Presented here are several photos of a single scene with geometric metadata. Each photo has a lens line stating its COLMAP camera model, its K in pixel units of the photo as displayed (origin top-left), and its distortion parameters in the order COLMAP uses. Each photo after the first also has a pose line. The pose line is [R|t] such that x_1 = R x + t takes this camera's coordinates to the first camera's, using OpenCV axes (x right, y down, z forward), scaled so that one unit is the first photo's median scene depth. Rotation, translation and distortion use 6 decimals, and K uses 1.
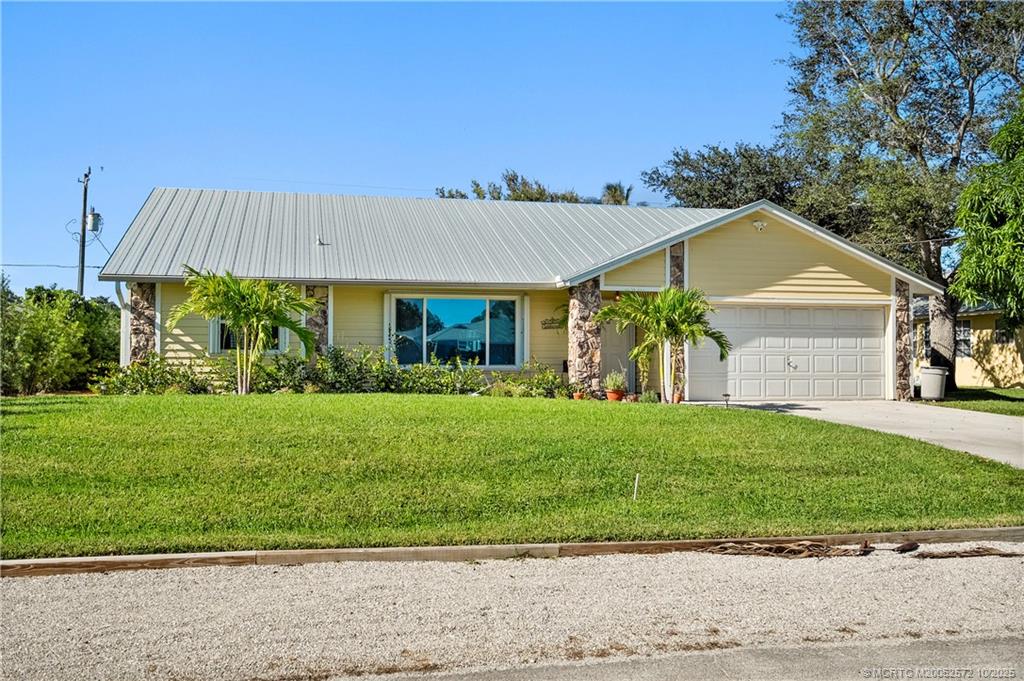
lens RADIAL K [[969.8, 0, 519.0], [0, 969.8, 340.7], [0, 0, 1]] dist [0.004105, 0.000000]
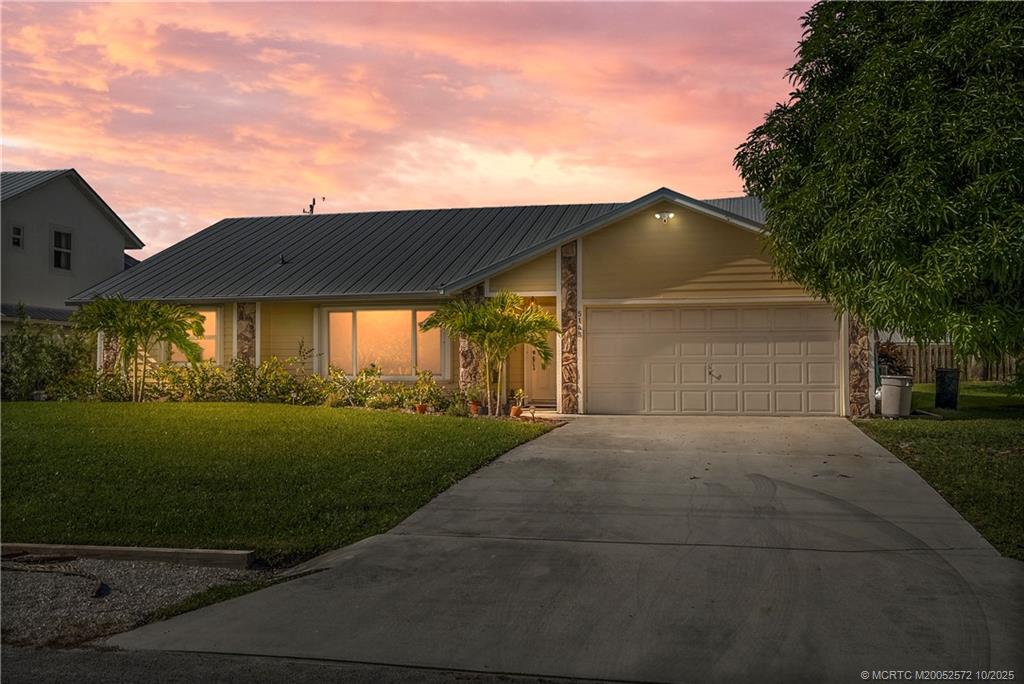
lens RADIAL K [[1004.4, 0, 509.3], [0, 1004.4, 349.2], [0, 0, 1]] dist [0.002324, 0.000000]
pose [[0.900646, -0.014102, -0.434324, 0.526488], [0.013941, 0.999896, -0.003557, 0.003274], [0.434330, -0.002851, 0.900750, 0.114738]]
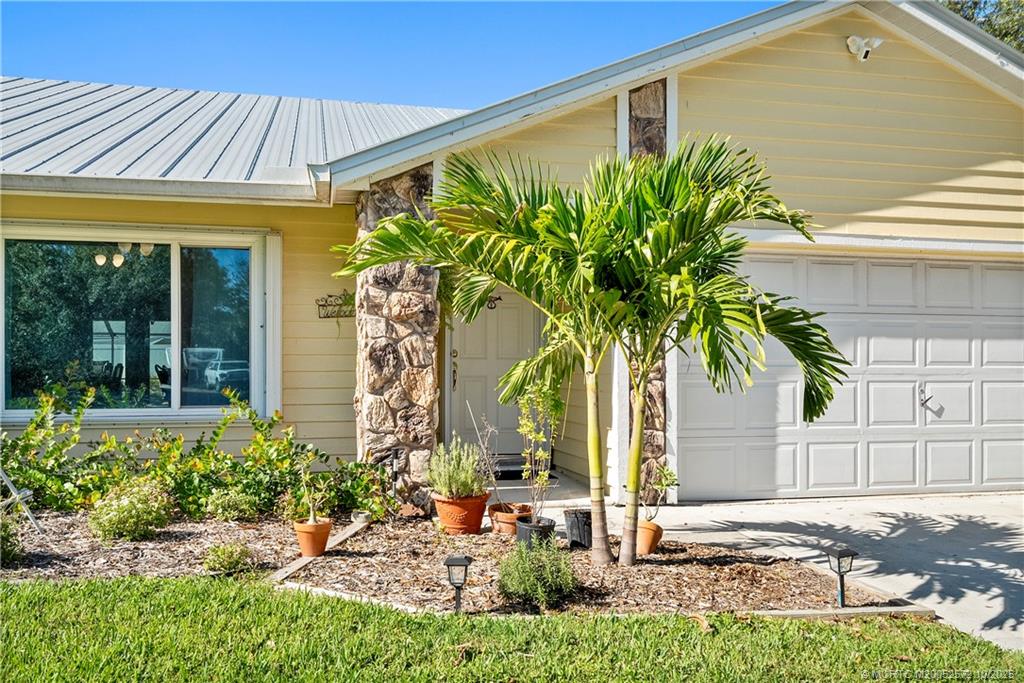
lens RADIAL K [[852.5, 0, 521.6], [0, 852.5, 365.7], [0, 0, 1]] dist [0.009758, -0.000671]
pose [[0.999888, -0.000232, 0.014980, 0.109416], [-0.000081, 0.999782, 0.020870, 0.001074], [-0.014982, -0.020869, 0.999670, 0.671642]]
